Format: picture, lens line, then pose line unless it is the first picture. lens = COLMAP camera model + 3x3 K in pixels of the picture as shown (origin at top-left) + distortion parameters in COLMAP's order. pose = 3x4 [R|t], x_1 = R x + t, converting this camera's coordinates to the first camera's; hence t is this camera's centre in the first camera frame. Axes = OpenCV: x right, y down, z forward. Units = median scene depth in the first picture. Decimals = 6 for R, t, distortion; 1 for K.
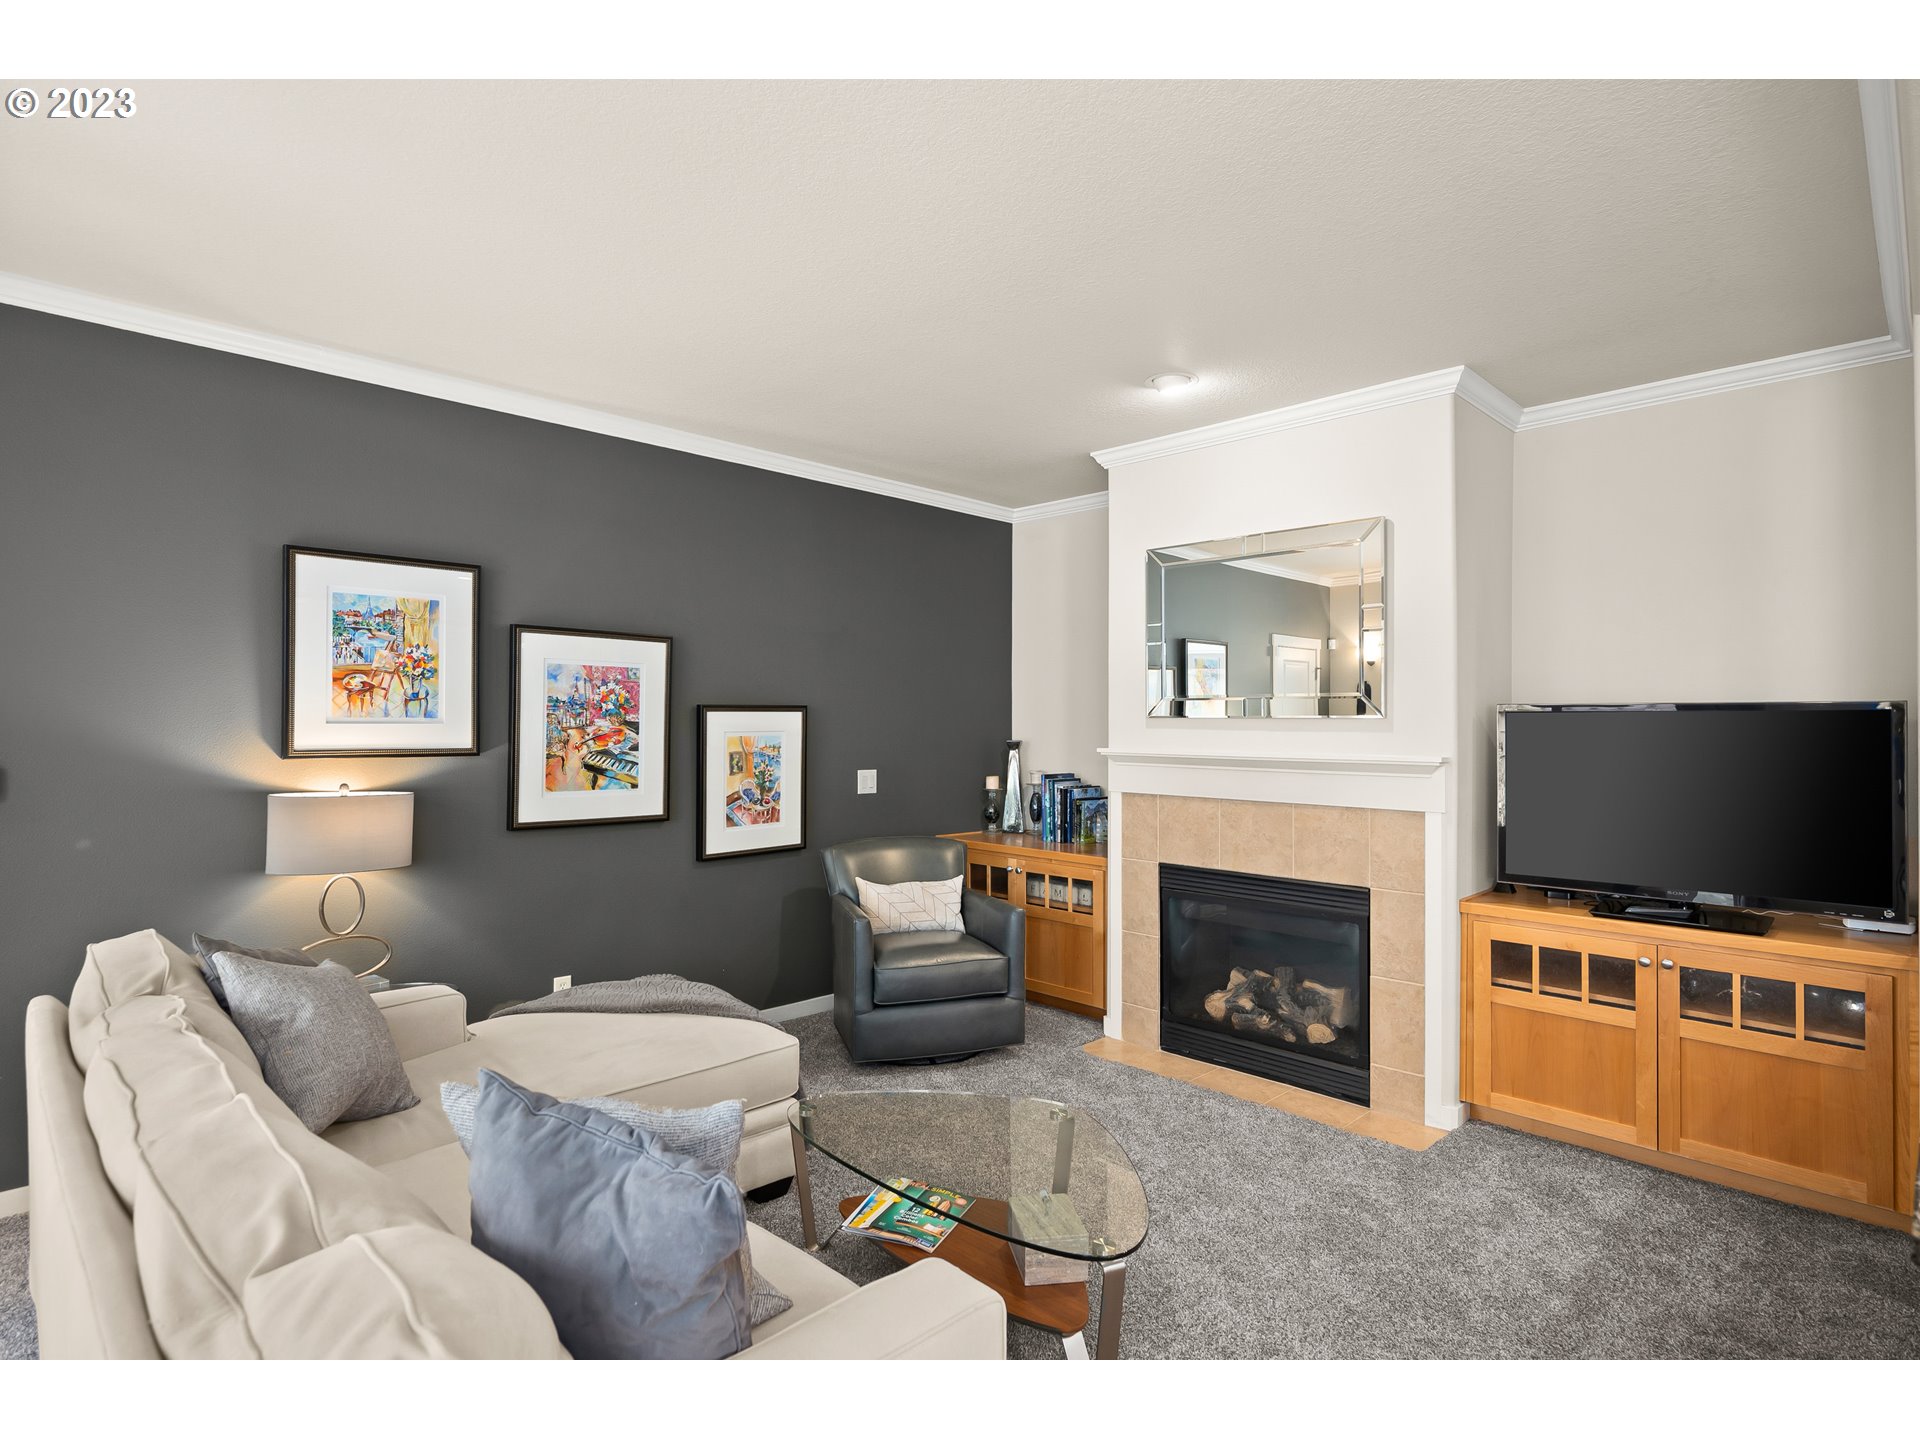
lens RADIAL K [[1002.4, 0, 954.8], [0, 1002.4, 721.4], [0, 0, 1]] dist [0.005517, -0.000644]
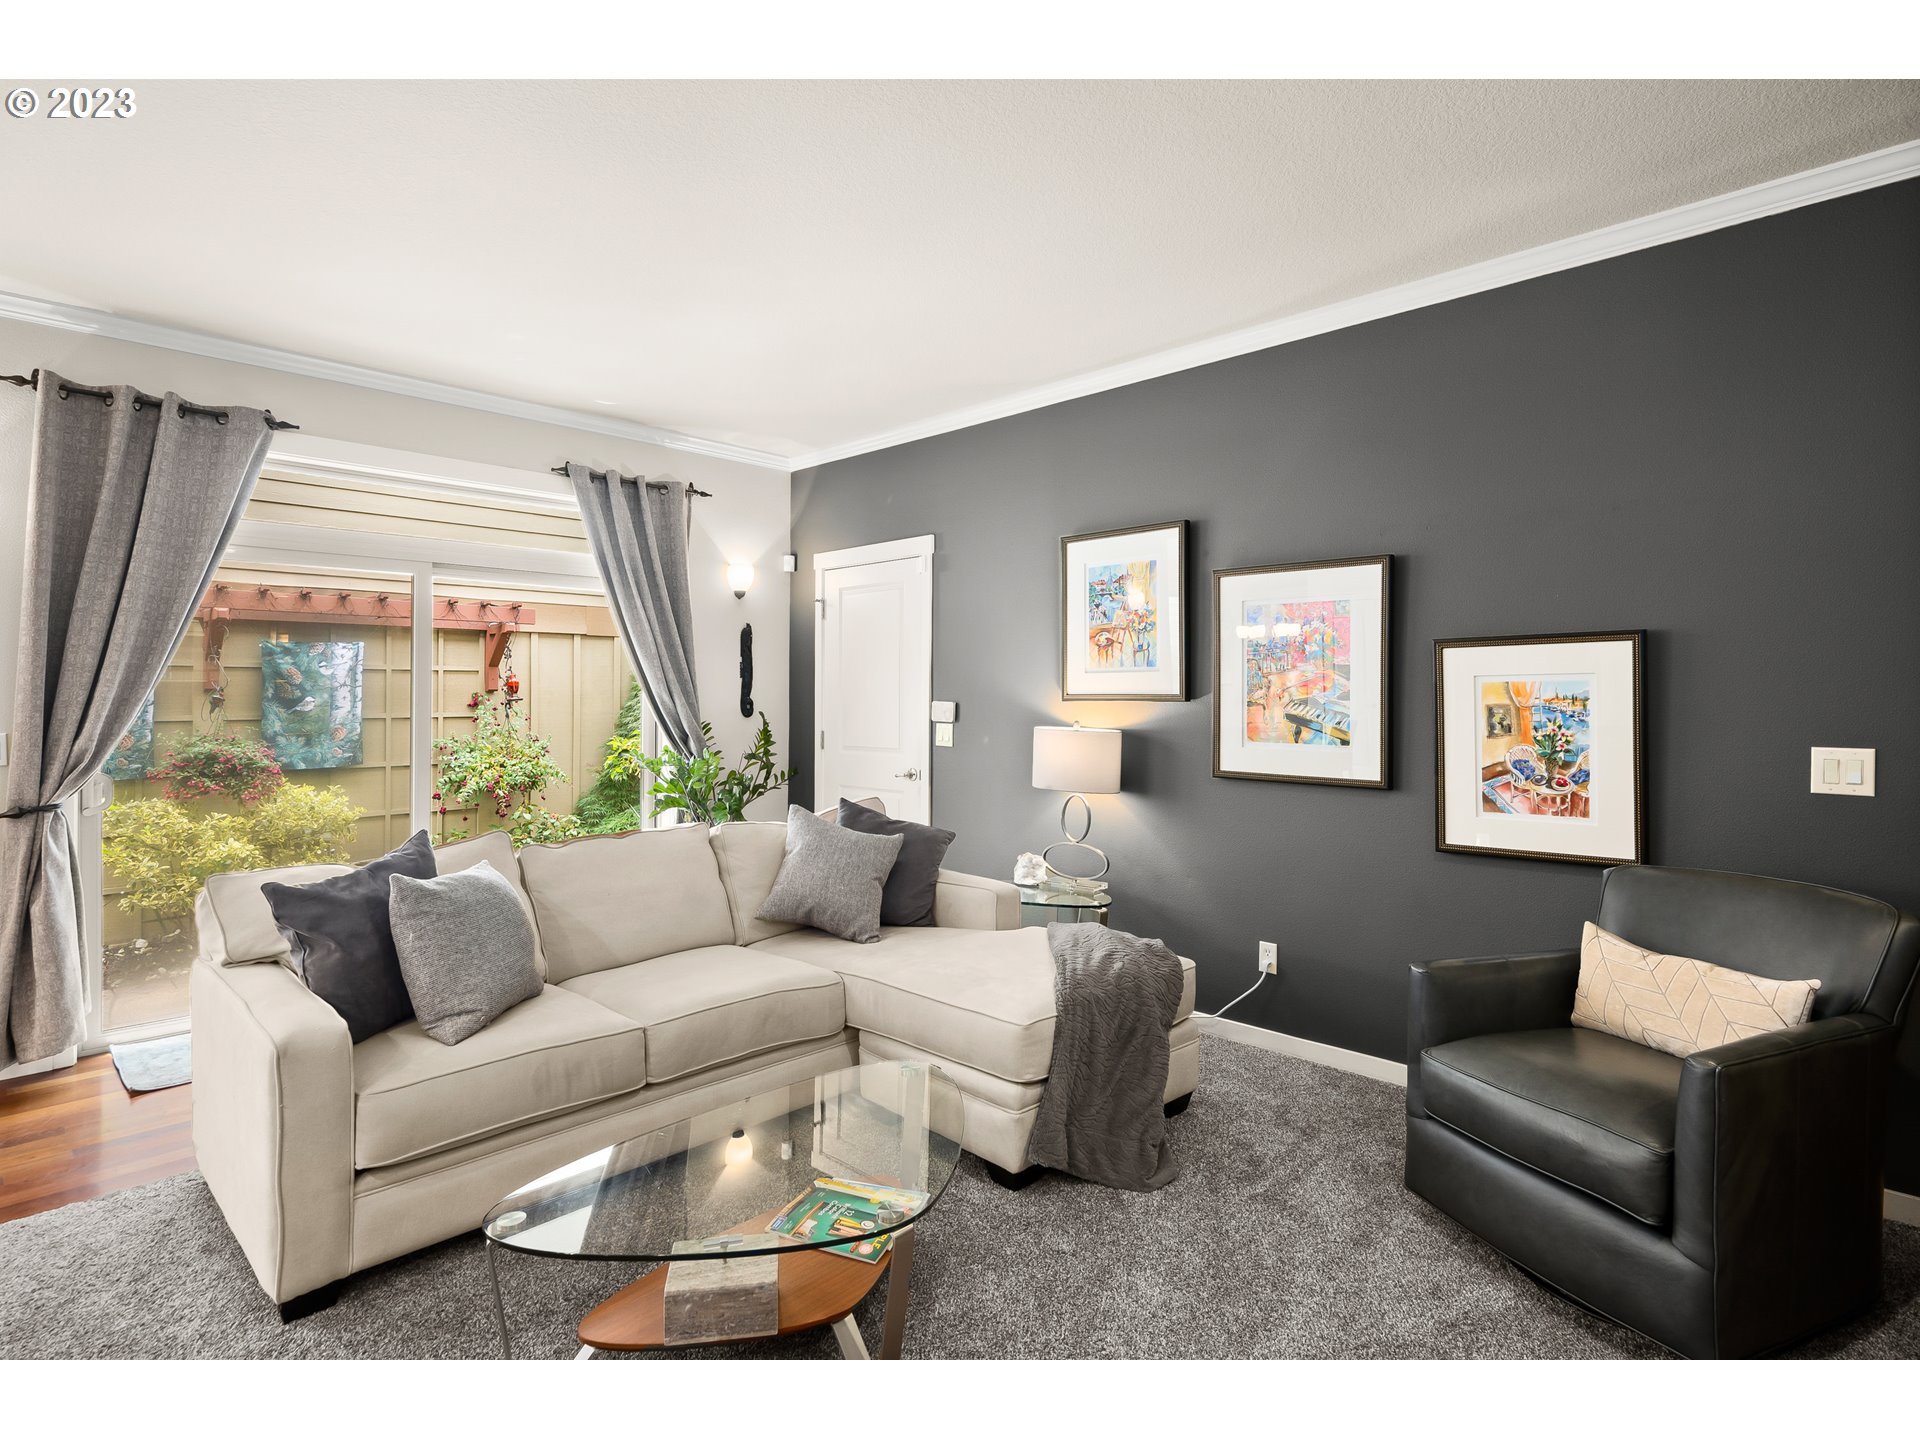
lens RADIAL K [[981.2, 0, 962.5], [0, 981.2, 703.8], [0, 0, 1]] dist [-0.006509, -0.000019]
pose [[0.011870, 0.002982, -0.999925, 0.488503], [0.001783, 0.999994, 0.003003, 0.029647], [0.999928, -0.001819, 0.011864, 0.676975]]
